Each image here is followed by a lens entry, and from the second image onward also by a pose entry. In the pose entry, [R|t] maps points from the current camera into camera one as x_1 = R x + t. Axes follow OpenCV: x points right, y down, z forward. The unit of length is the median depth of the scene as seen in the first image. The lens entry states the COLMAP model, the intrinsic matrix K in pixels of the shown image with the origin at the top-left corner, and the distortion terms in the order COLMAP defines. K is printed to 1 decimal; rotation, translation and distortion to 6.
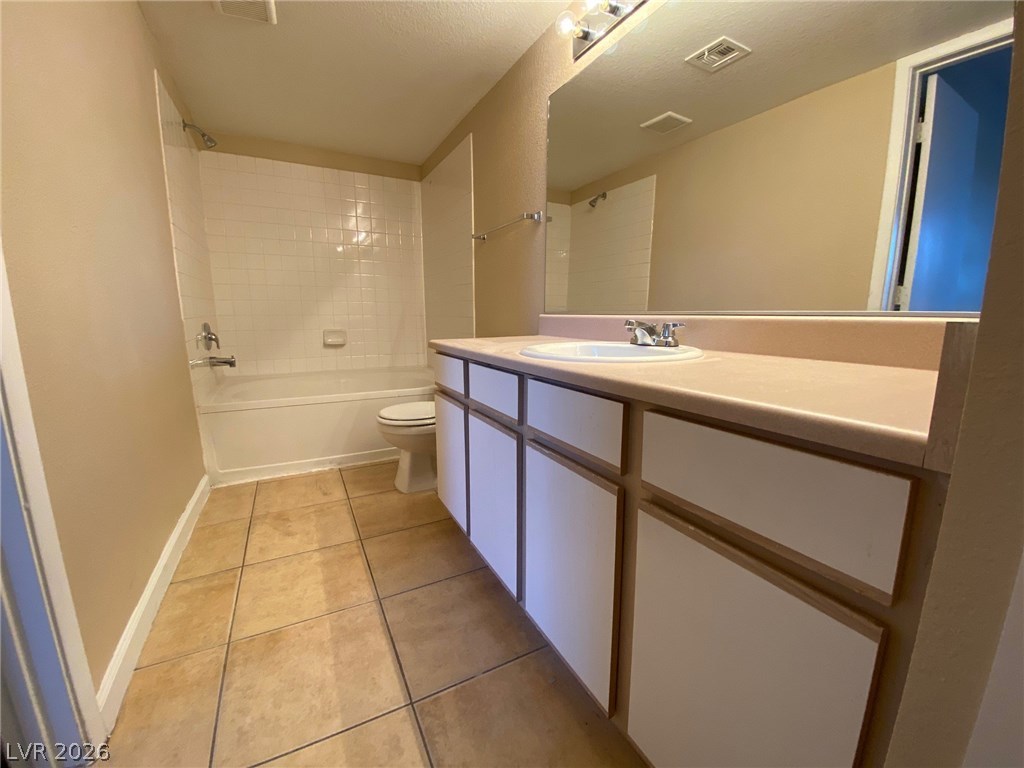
lens RADIAL K [[416.6, 0, 511.0], [0, 416.6, 387.2], [0, 0, 1]] dist [0.023664, -0.020748]
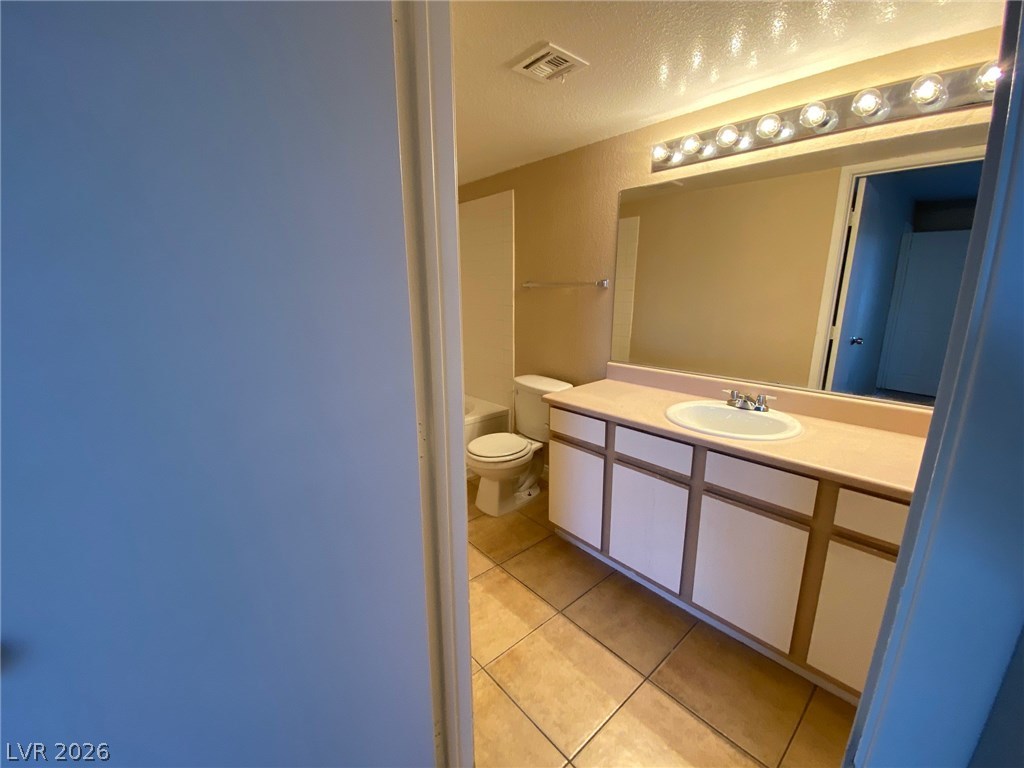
lens RADIAL K [[416.6, 0, 511.0], [0, 416.6, 387.2], [0, 0, 1]] dist [0.023664, -0.020748]
pose [[0.970590, -0.064567, 0.231917, -0.550009], [0.051133, 0.996672, 0.063481, -0.214395], [-0.235244, -0.049755, 0.970662, -0.148549]]
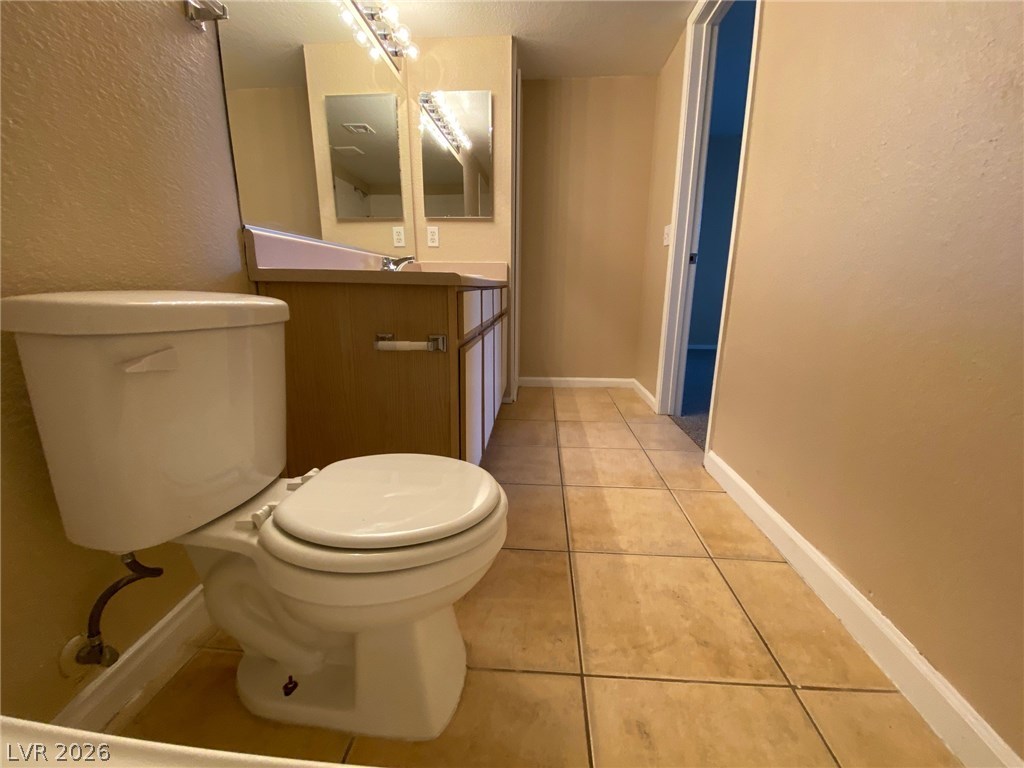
lens RADIAL K [[416.6, 0, 511.0], [0, 416.6, 387.2], [0, 0, 1]] dist [0.023664, -0.020748]
pose [[-0.853696, -0.134147, 0.503198, -0.580158], [0.087741, 0.915391, 0.392889, -0.187162], [-0.513328, 0.379558, -0.769695, 1.452770]]
